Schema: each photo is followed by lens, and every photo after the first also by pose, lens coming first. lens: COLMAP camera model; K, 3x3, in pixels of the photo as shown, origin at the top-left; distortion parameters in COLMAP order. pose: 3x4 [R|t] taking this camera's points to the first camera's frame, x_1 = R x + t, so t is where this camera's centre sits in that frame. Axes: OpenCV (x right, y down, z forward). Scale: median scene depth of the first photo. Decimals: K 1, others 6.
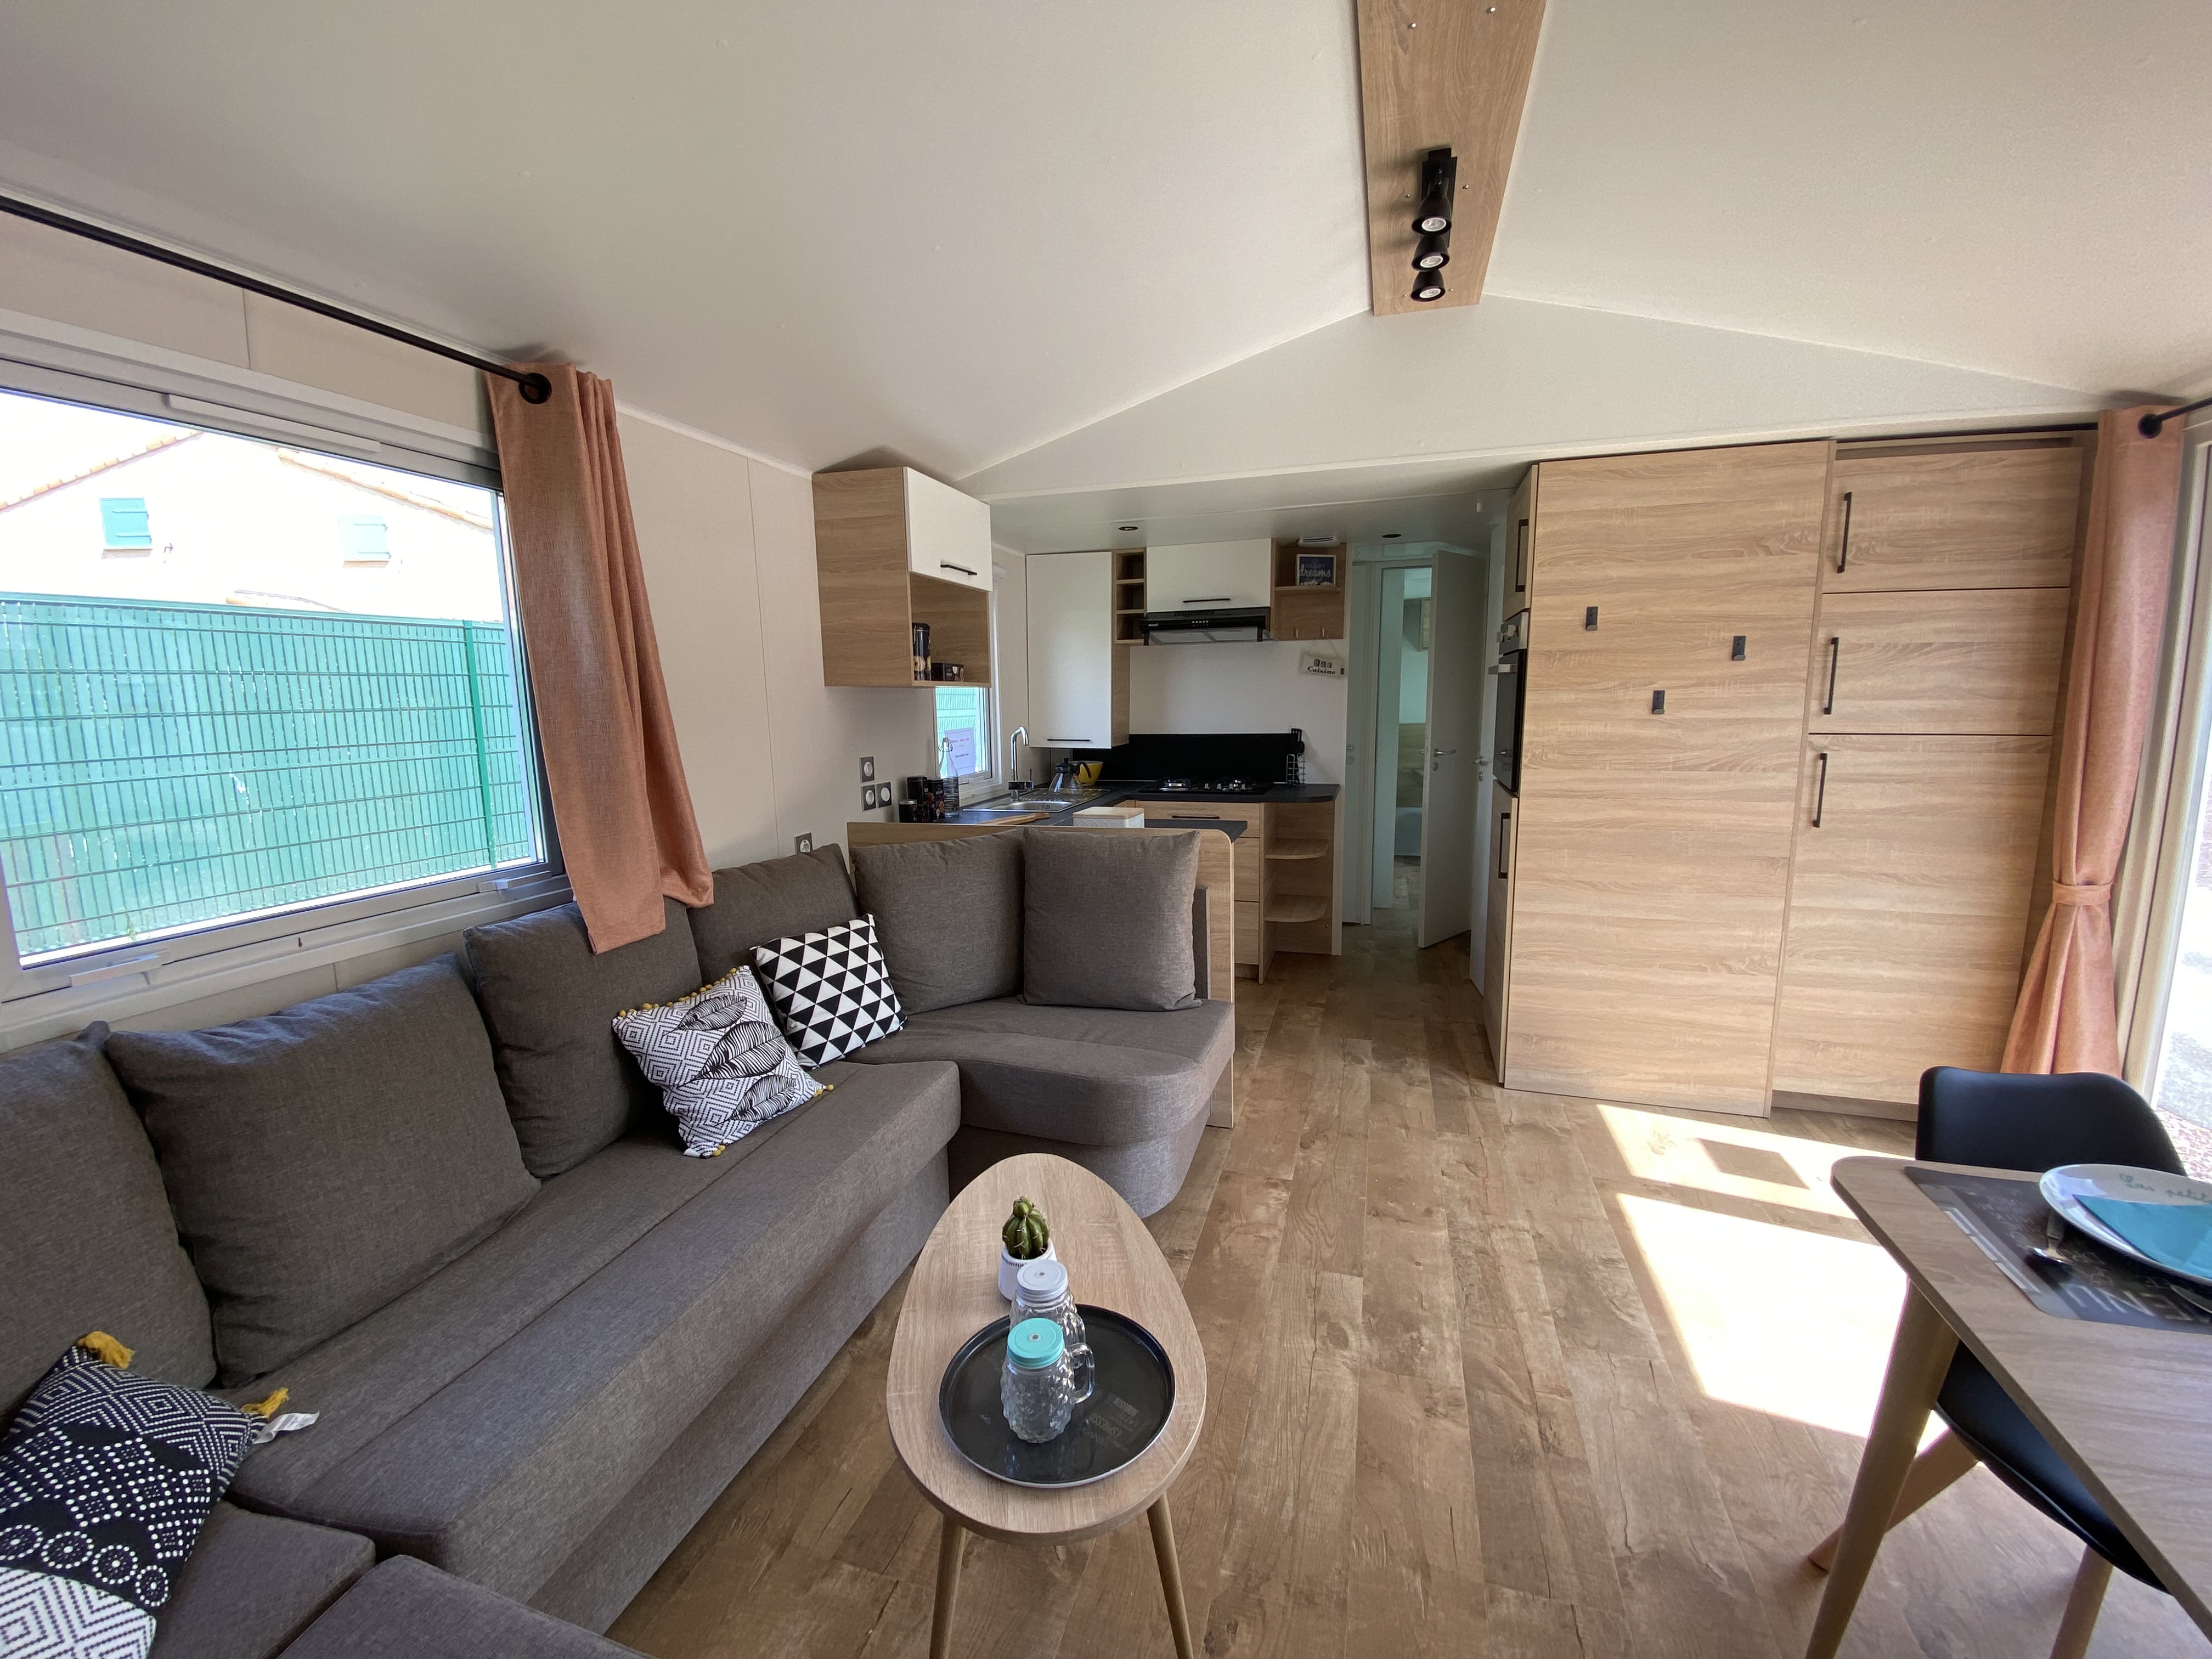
lens RADIAL K [[898.2, 0, 1111.6], [0, 898.2, 826.4], [0, 0, 1]] dist [0.049772, -0.030969]
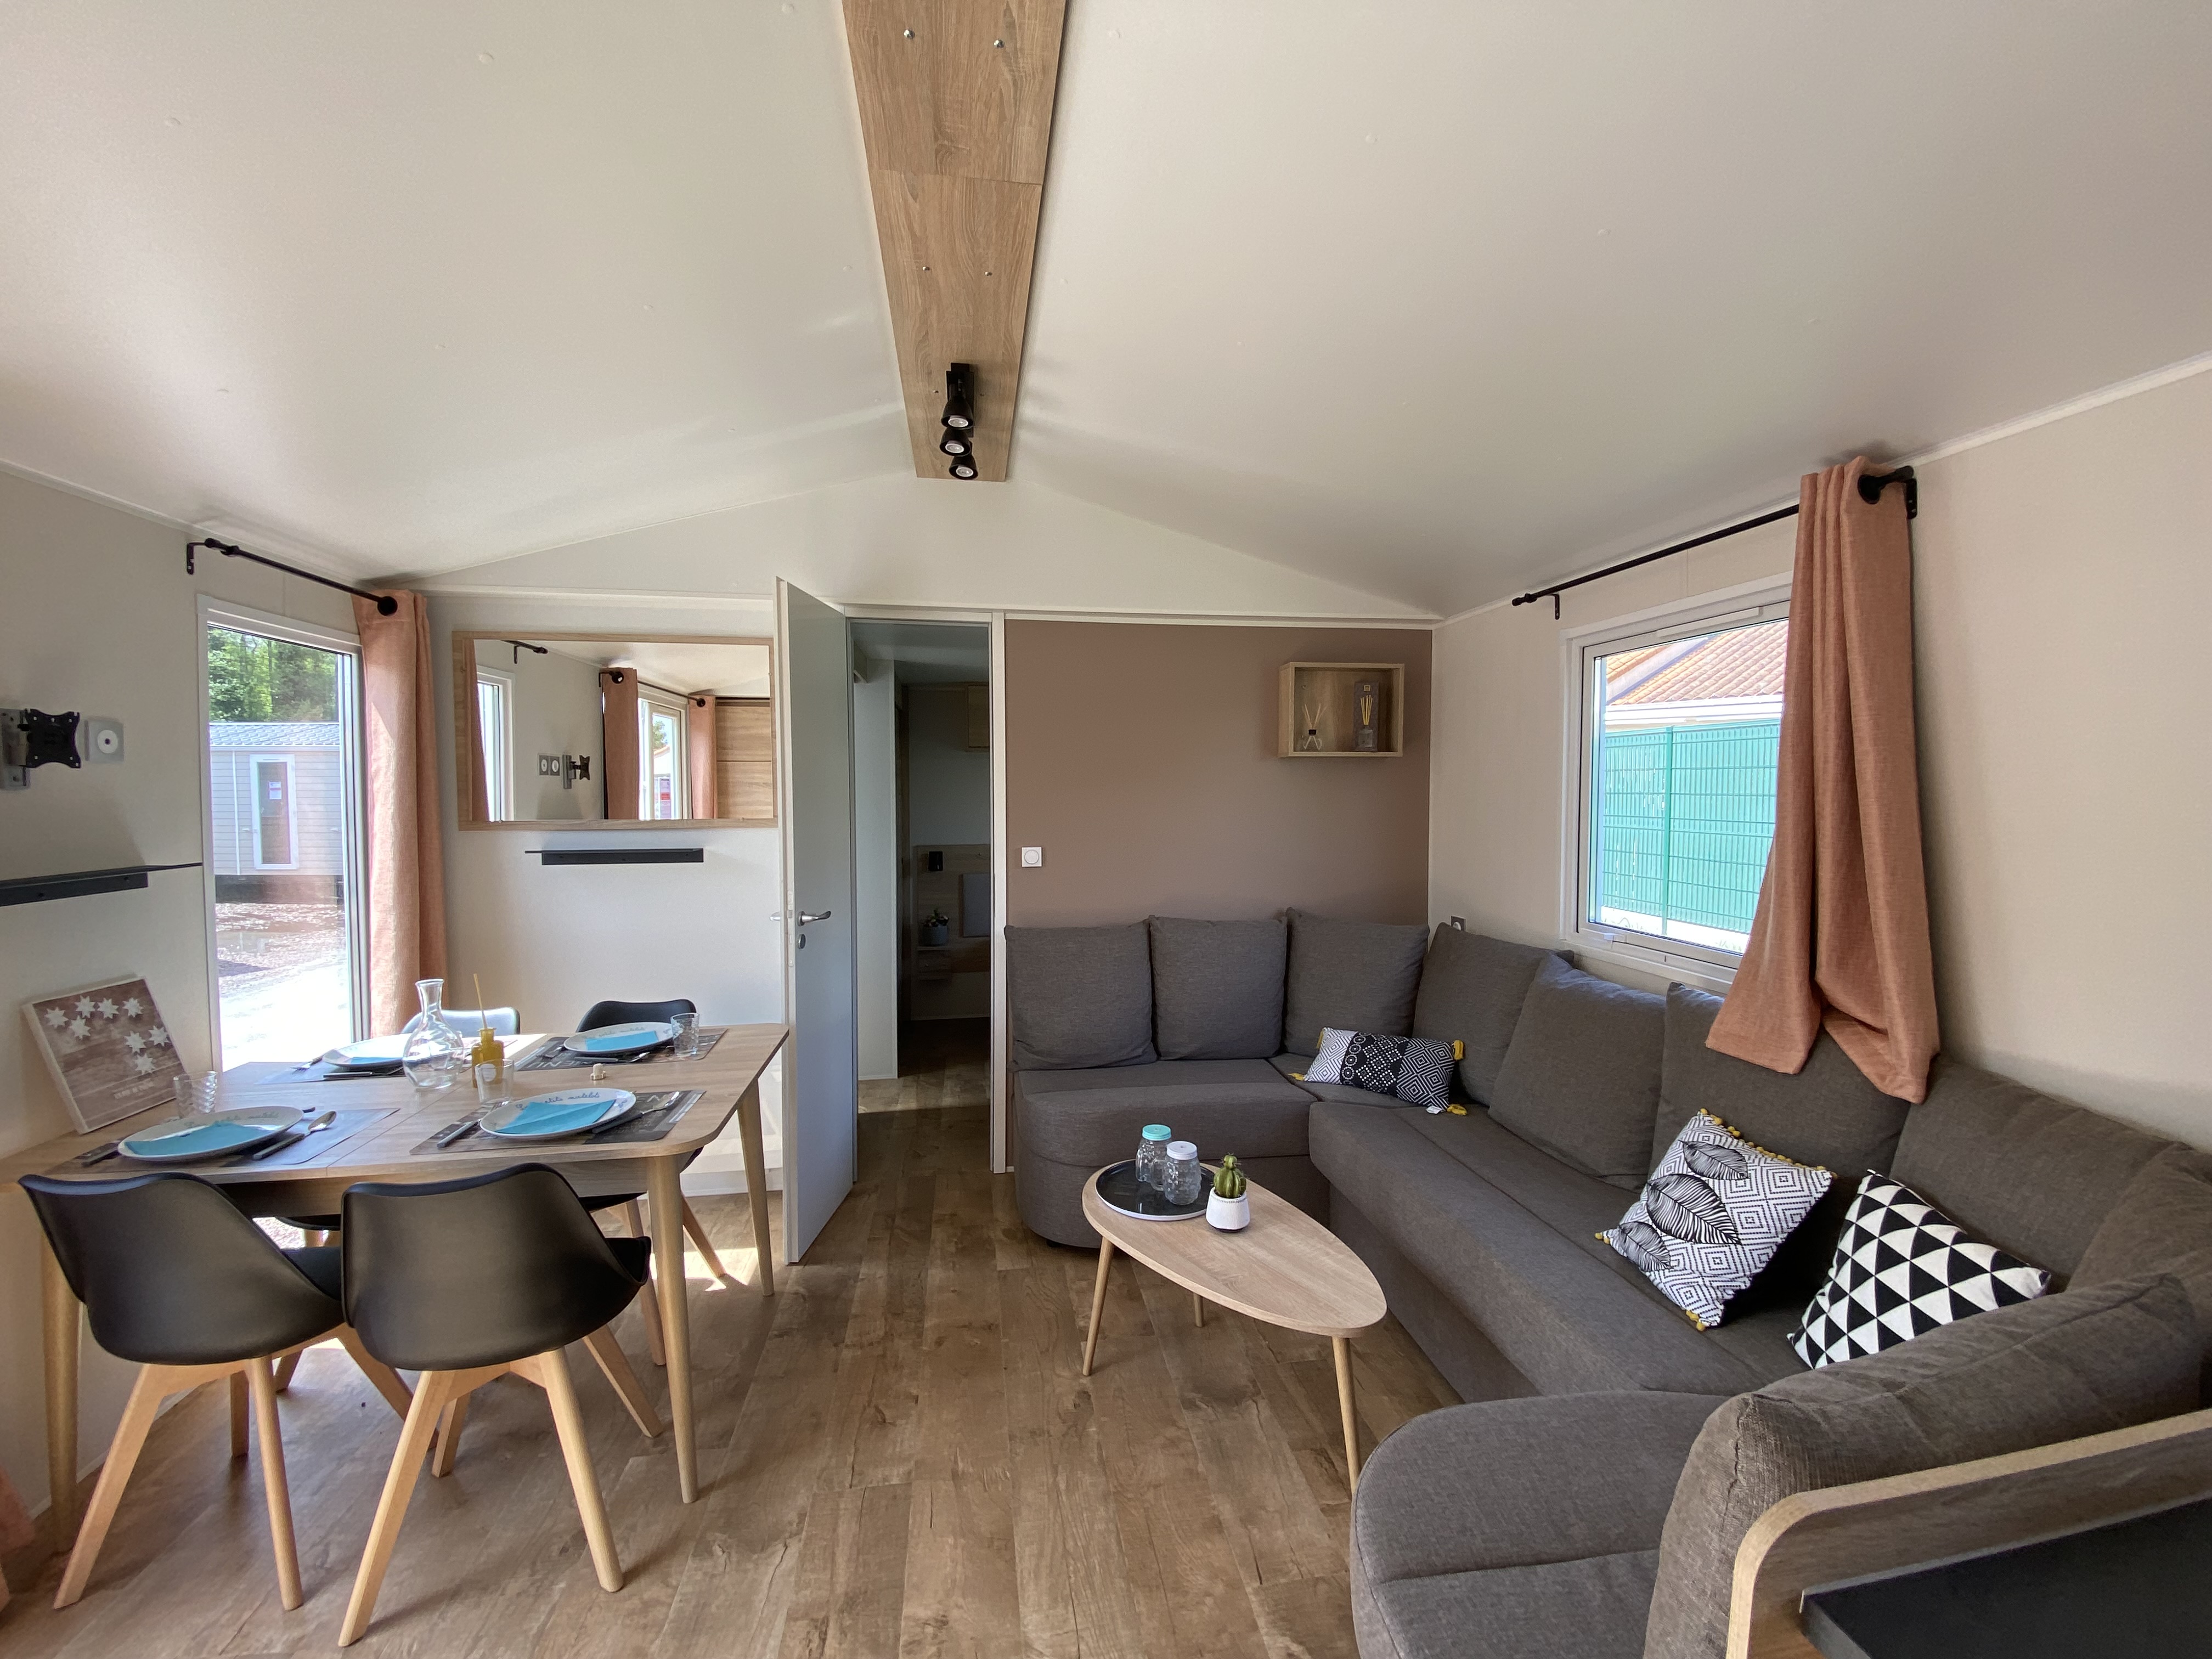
lens RADIAL K [[907.0, 0, 1115.6], [0, 907.0, 830.1], [0, 0, 1]] dist [0.048572, -0.041224]
pose [[-0.894361, 0.037726, -0.445752, 0.567972], [-0.054108, 0.979999, 0.191505, -0.300174], [0.444062, 0.195394, -0.874432, 1.709001]]
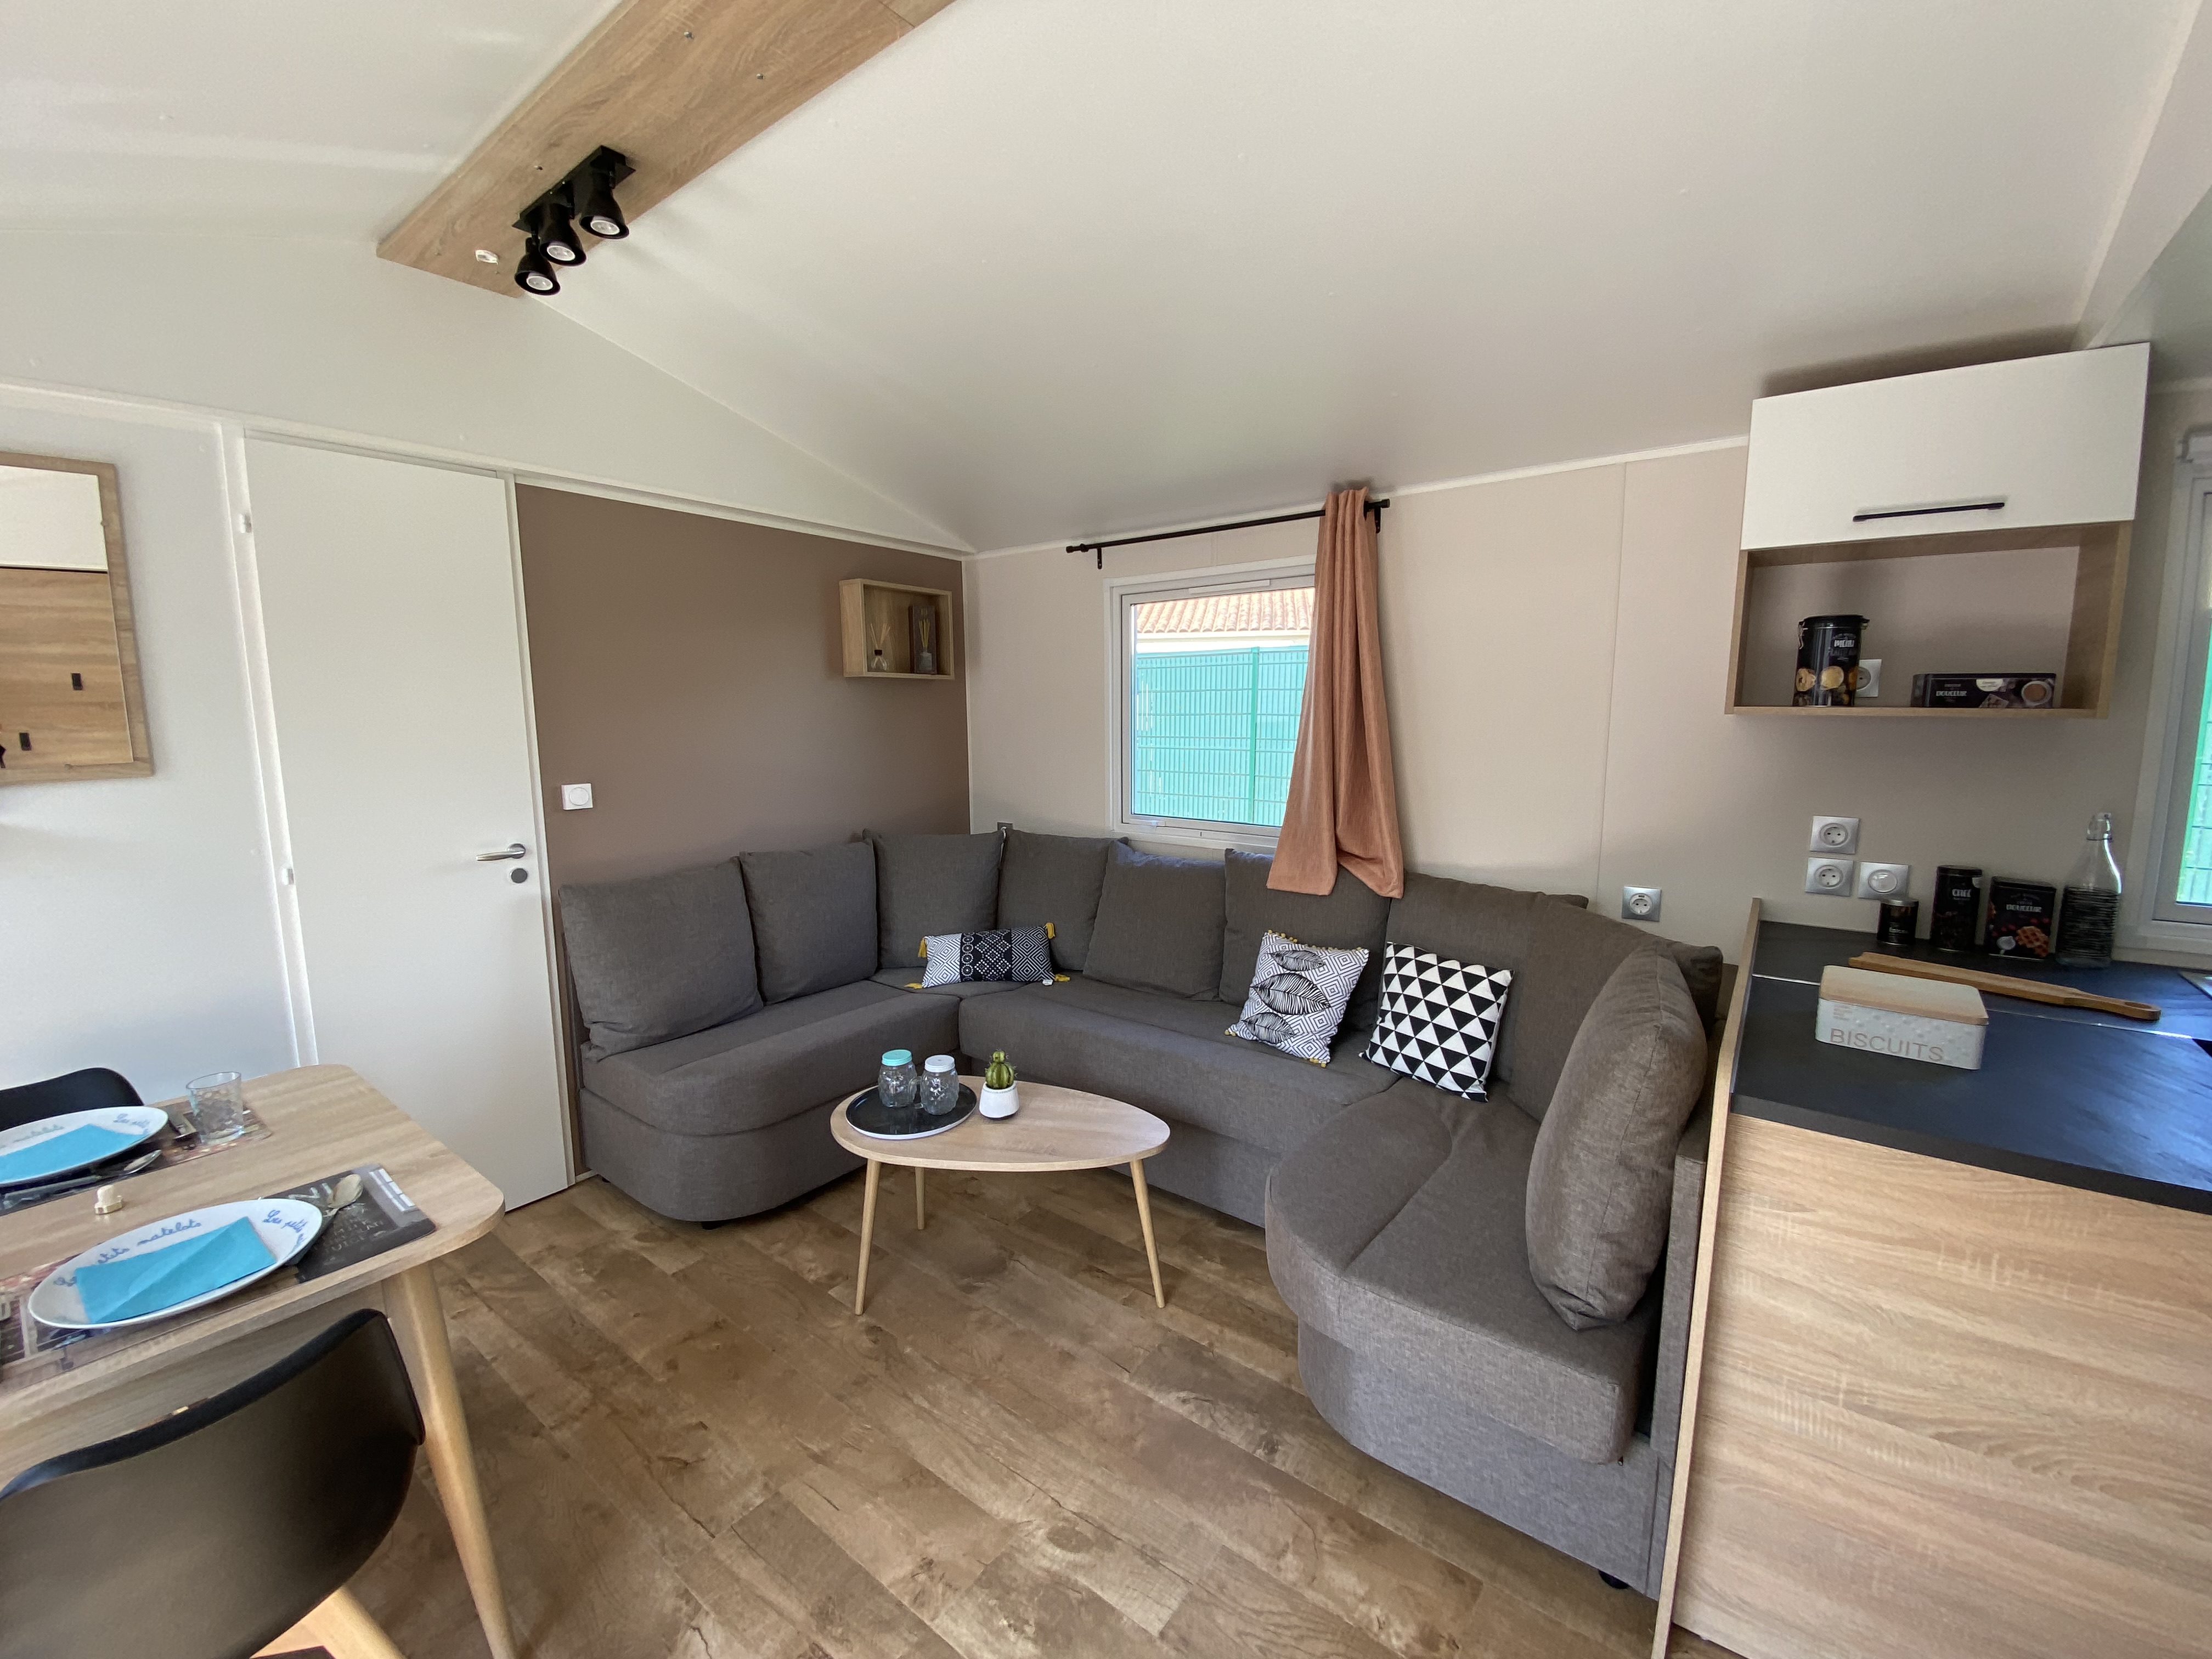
lens RADIAL K [[898.2, 0, 1111.6], [0, 898.2, 826.4], [0, 0, 1]] dist [0.049772, -0.030969]
pose [[-0.340357, 0.144425, -0.929139, 1.004719], [-0.134120, 0.970574, 0.199995, -0.250040], [0.930682, 0.192686, -0.310971, 1.302016]]
